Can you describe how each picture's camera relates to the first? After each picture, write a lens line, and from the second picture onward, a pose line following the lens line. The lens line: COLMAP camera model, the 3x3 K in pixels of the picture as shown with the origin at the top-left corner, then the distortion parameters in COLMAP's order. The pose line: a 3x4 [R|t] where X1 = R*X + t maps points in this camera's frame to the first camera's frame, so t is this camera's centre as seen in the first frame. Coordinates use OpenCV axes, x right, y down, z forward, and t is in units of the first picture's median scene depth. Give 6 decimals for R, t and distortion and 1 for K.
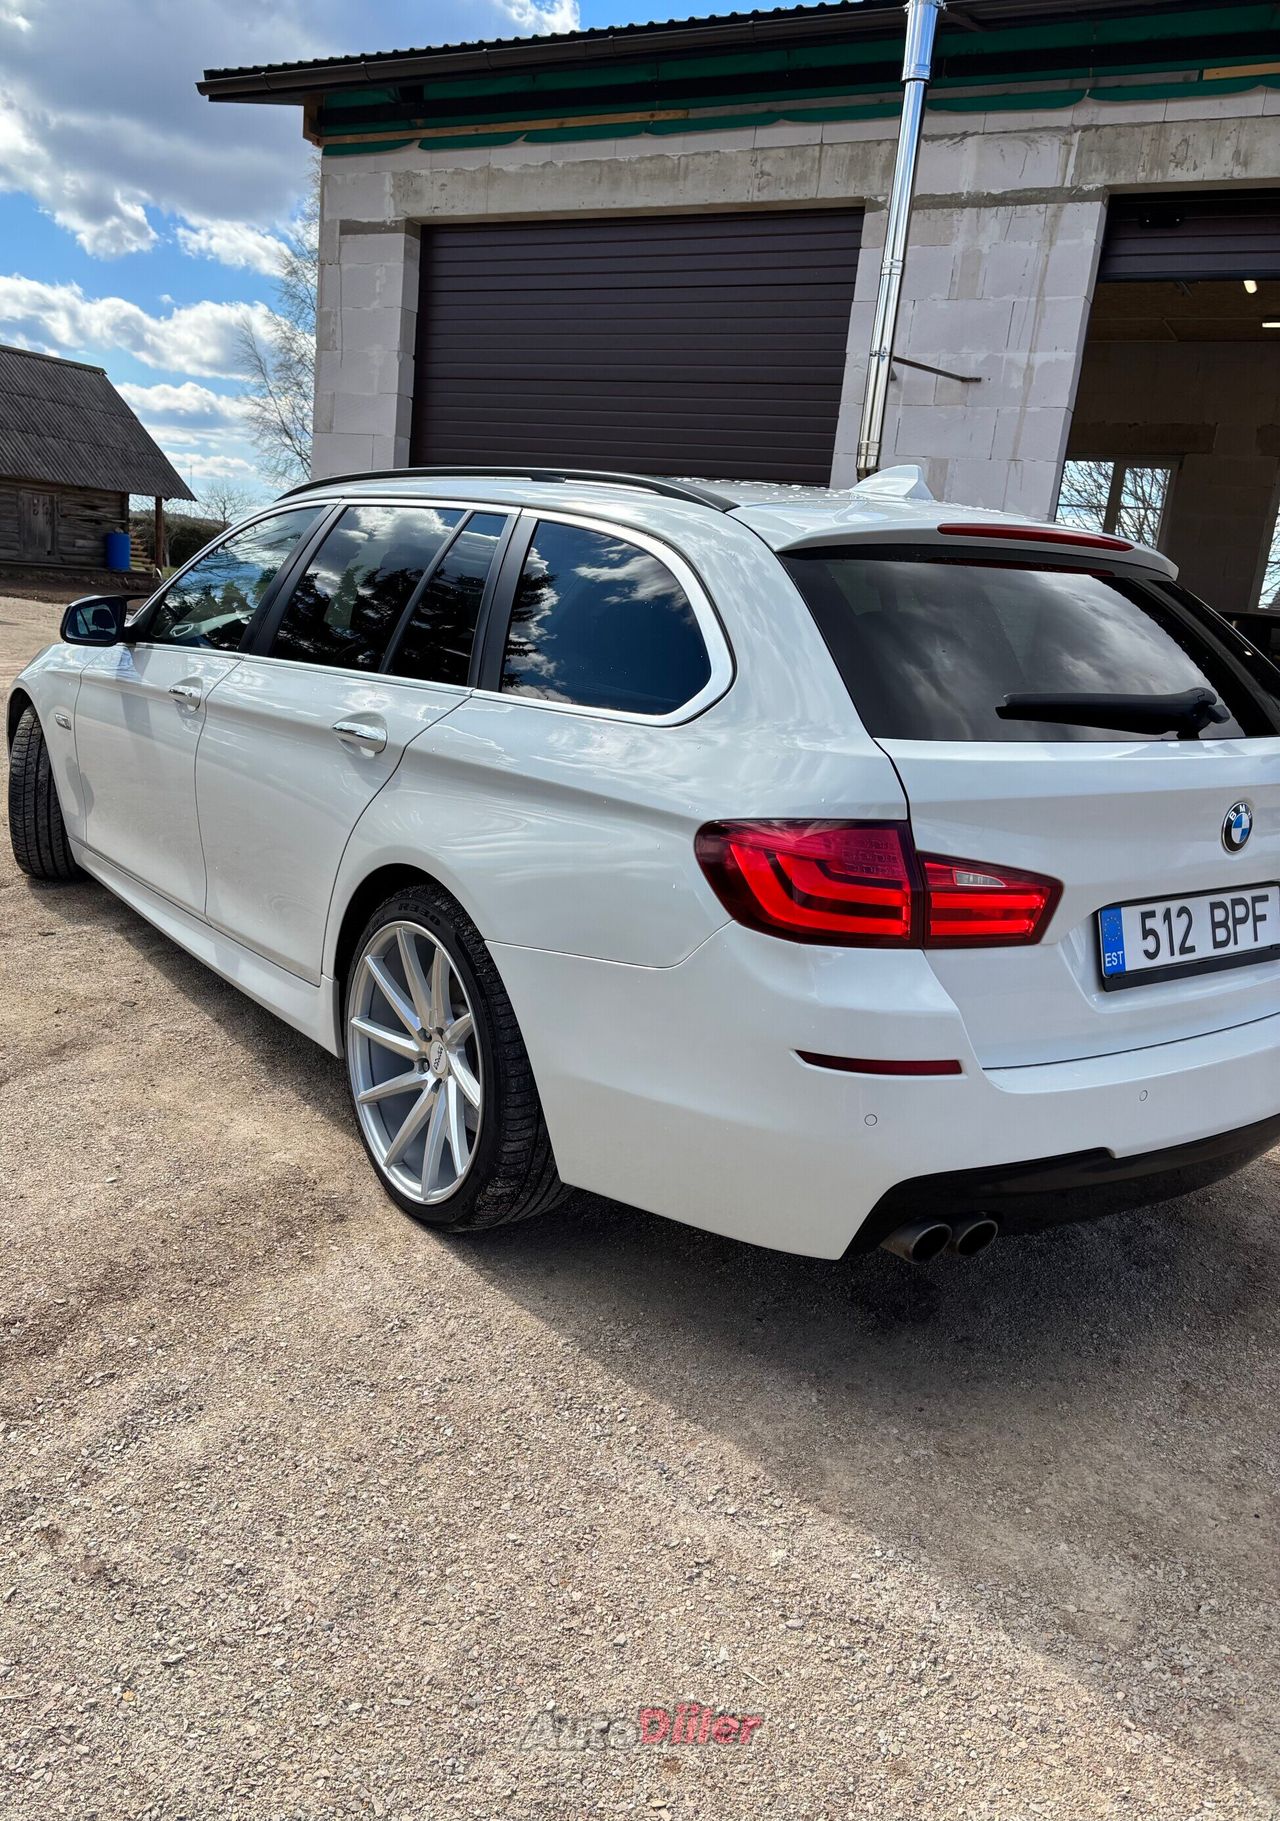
lens RADIAL K [[1405.8, 0, 632.5], [0, 1405.8, 926.9], [0, 0, 1]] dist [0.044791, -0.003865]
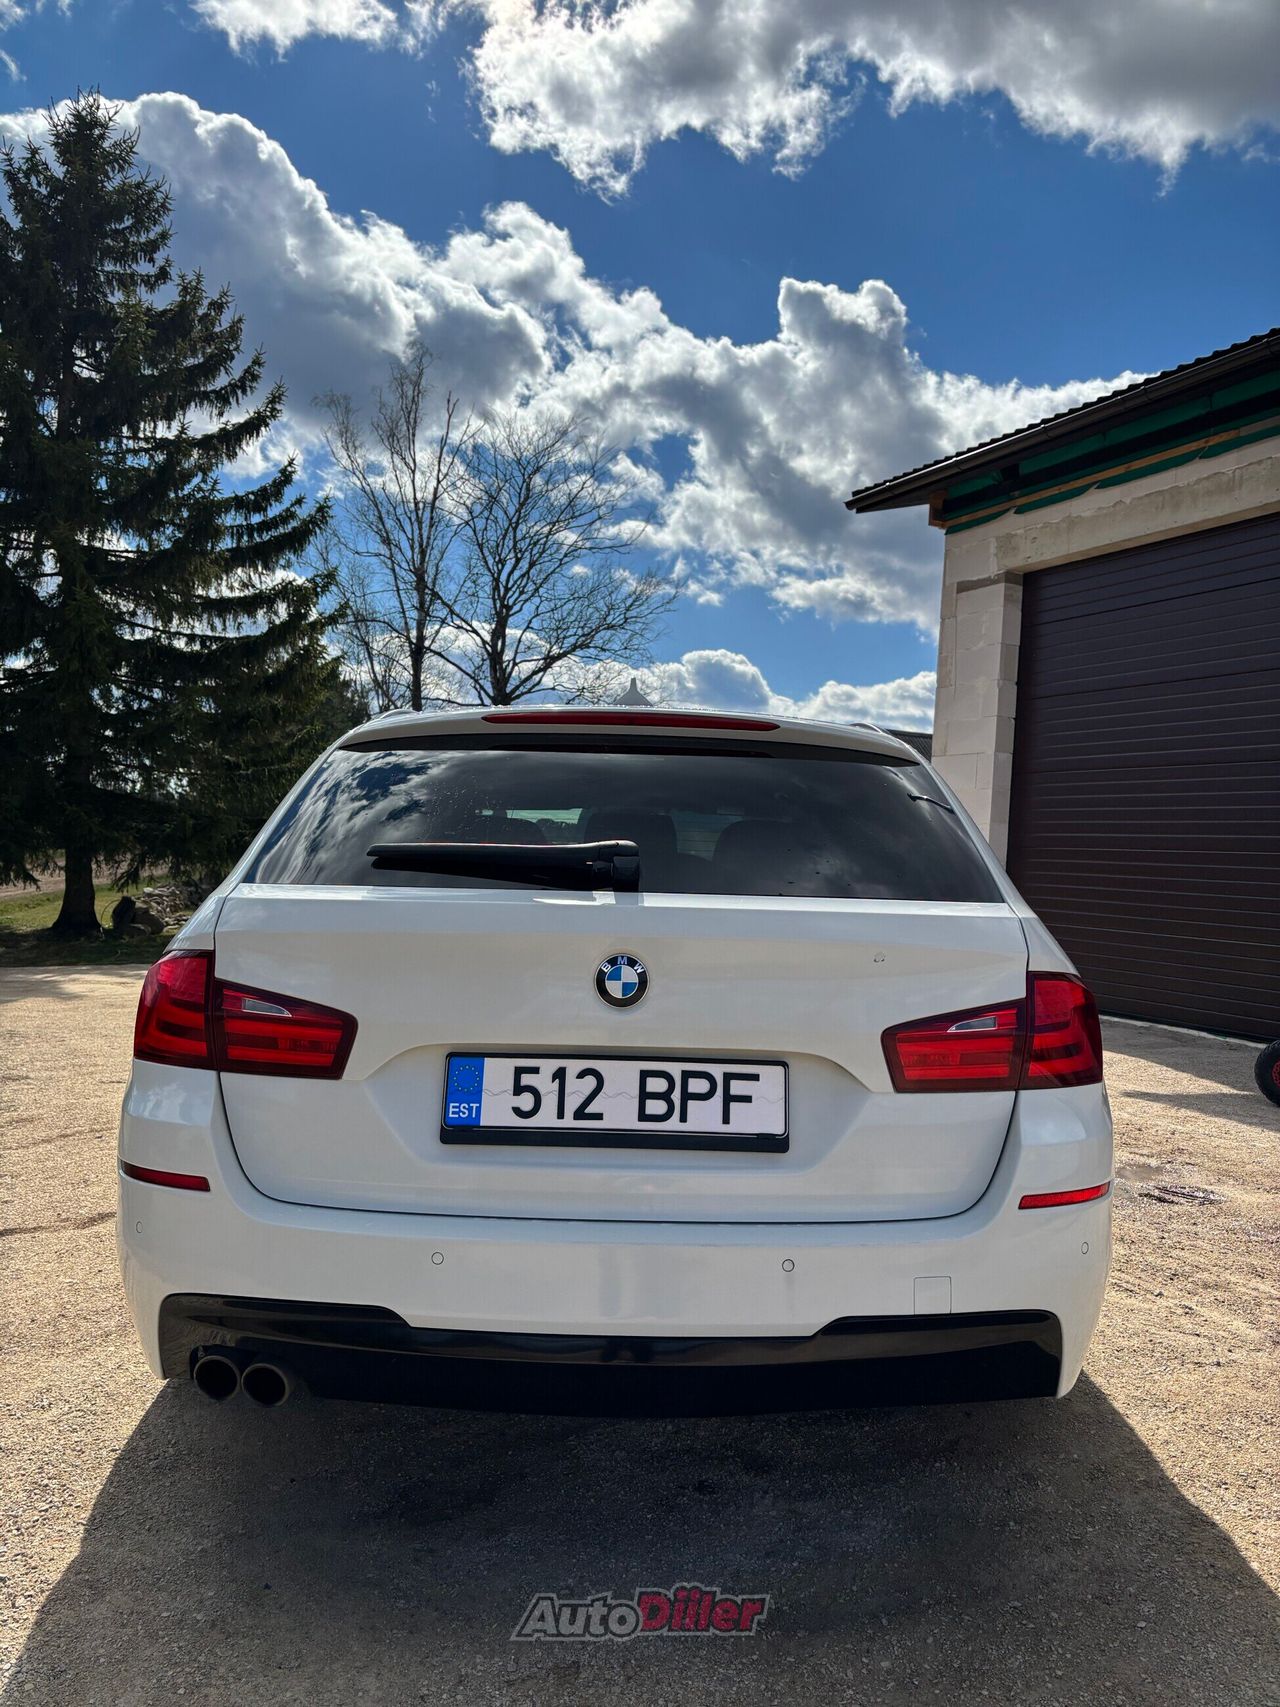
lens RADIAL K [[1345.2, 0, 638.0], [0, 1345.2, 836.2], [0, 0, 1]] dist [0.036007, -0.028821]
pose [[0.821841, -0.056054, -0.566952, 0.885519], [-0.113479, 0.959101, -0.259321, 0.062504], [0.558300, 0.277458, 0.781868, 0.270160]]
